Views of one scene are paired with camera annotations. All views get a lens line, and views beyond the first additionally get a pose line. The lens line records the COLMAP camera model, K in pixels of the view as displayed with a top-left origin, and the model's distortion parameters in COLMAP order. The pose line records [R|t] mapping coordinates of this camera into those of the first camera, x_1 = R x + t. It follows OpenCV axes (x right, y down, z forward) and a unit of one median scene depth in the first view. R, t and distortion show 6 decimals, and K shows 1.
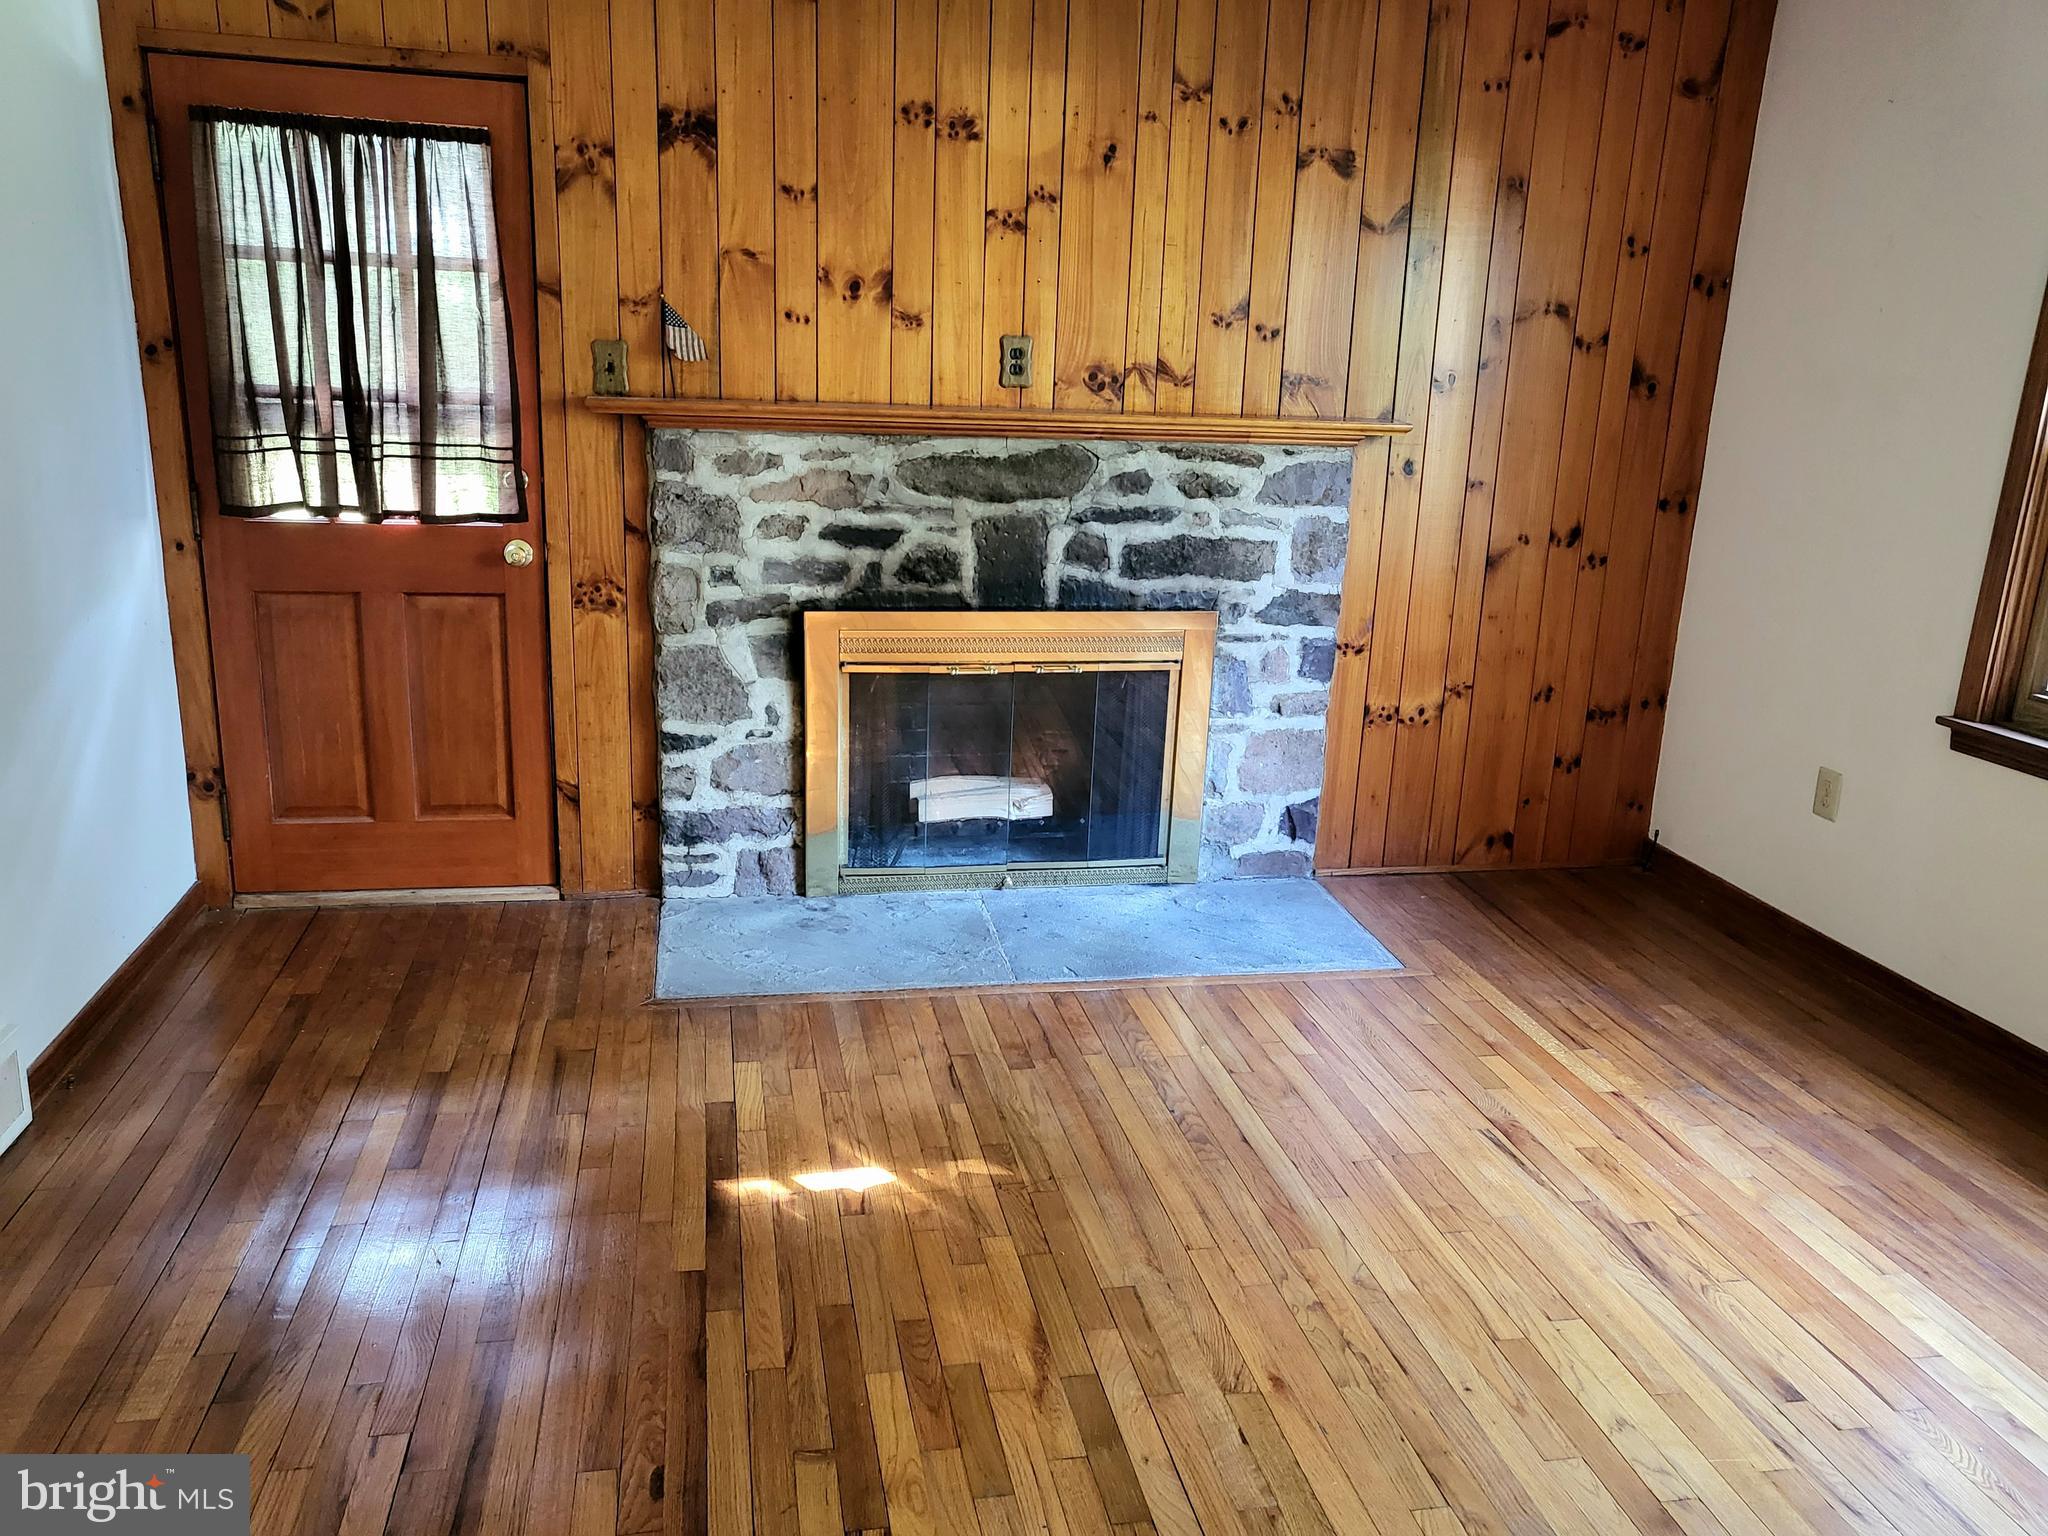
lens RADIAL K [[1573.8, 0, 1009.2], [0, 1573.8, 784.7], [0, 0, 1]] dist [0.000290, 0.059747]
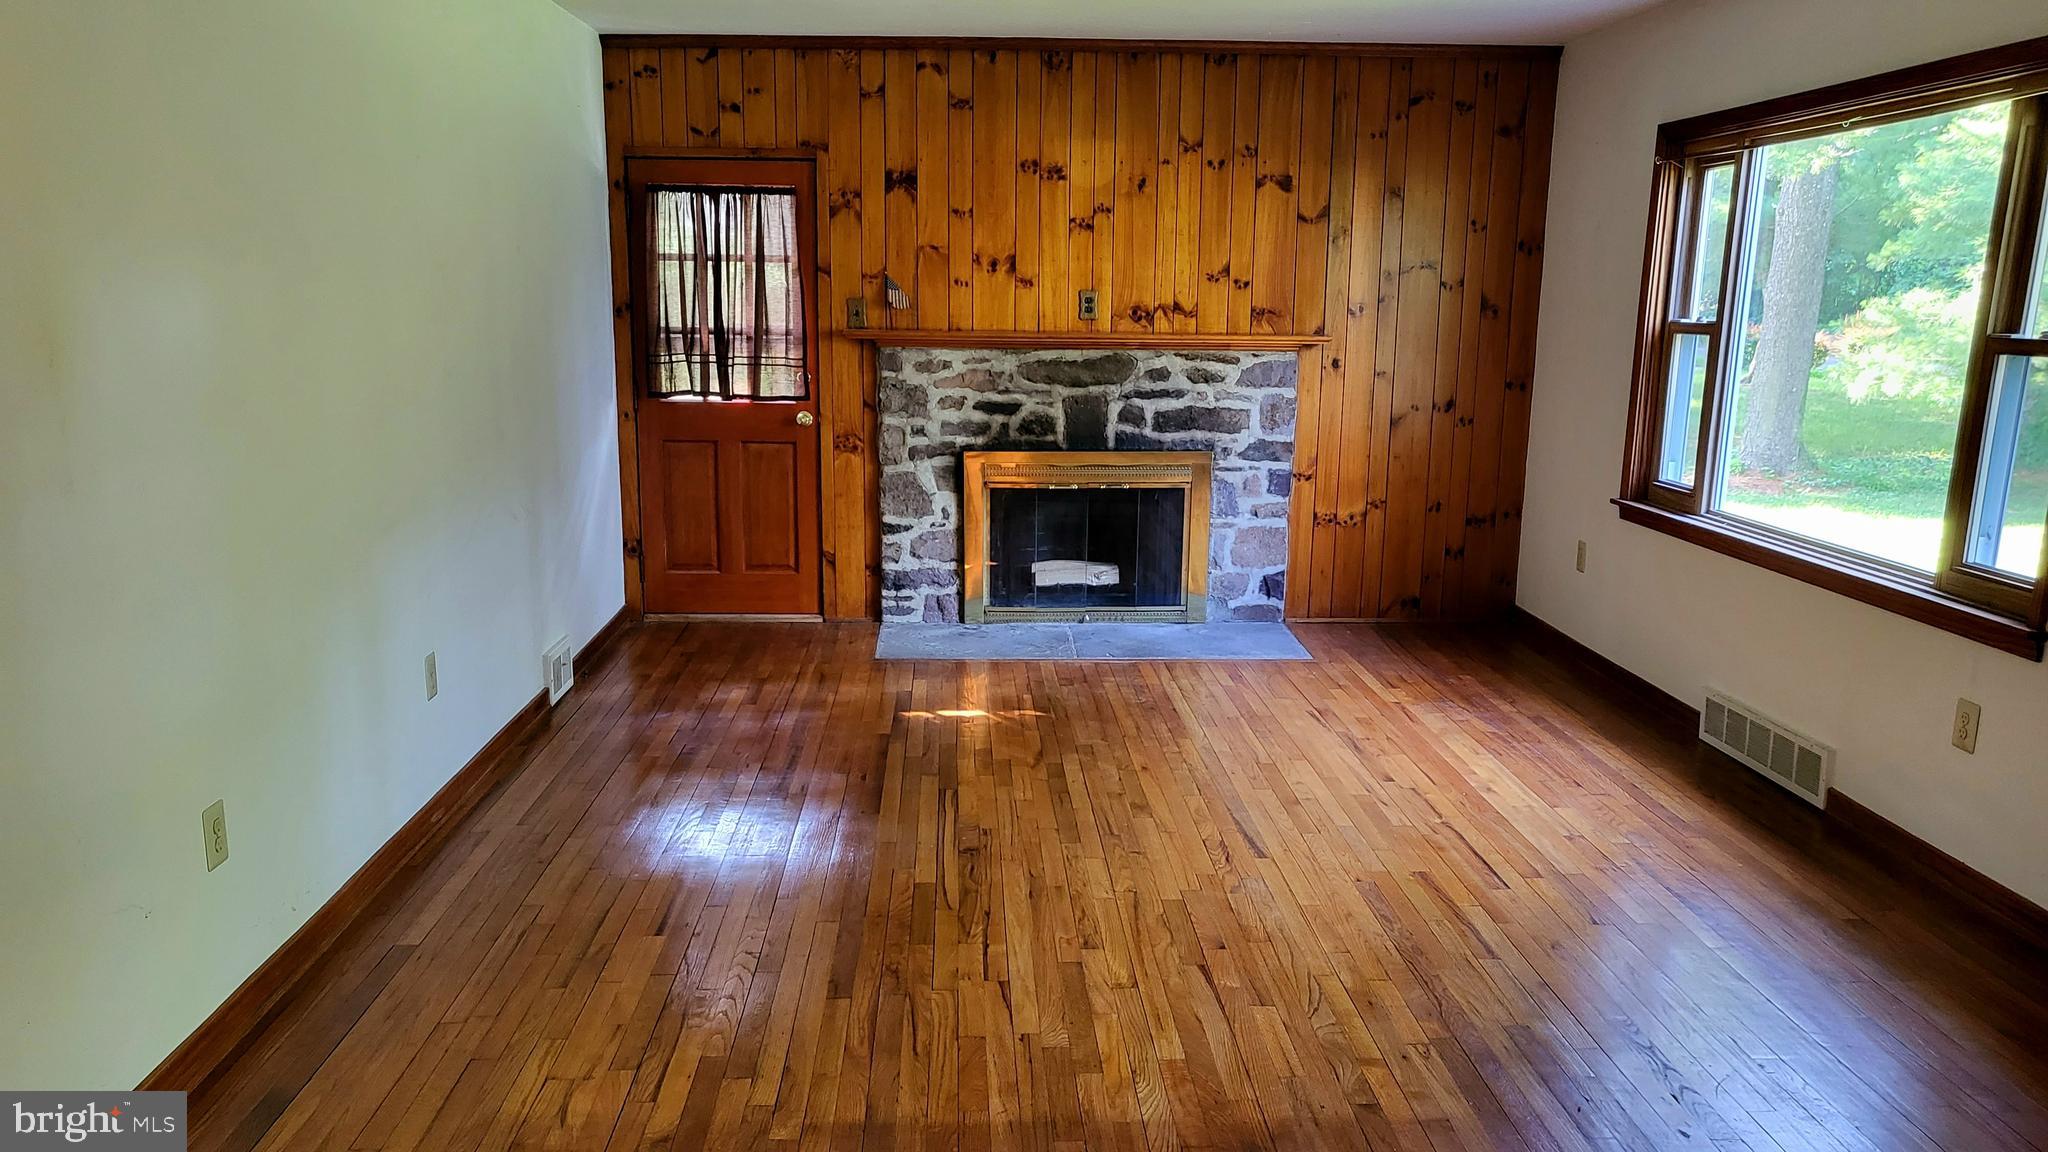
lens RADIAL K [[1522.5, 0, 1026.1], [0, 1522.5, 648.3], [0, 0, 1]] dist [0.030765, -0.015199]
pose [[0.990305, 0.008544, -0.138644, 0.172549], [-0.014581, 0.998987, -0.042582, 0.177691], [0.138140, 0.044191, 0.989426, -0.639642]]
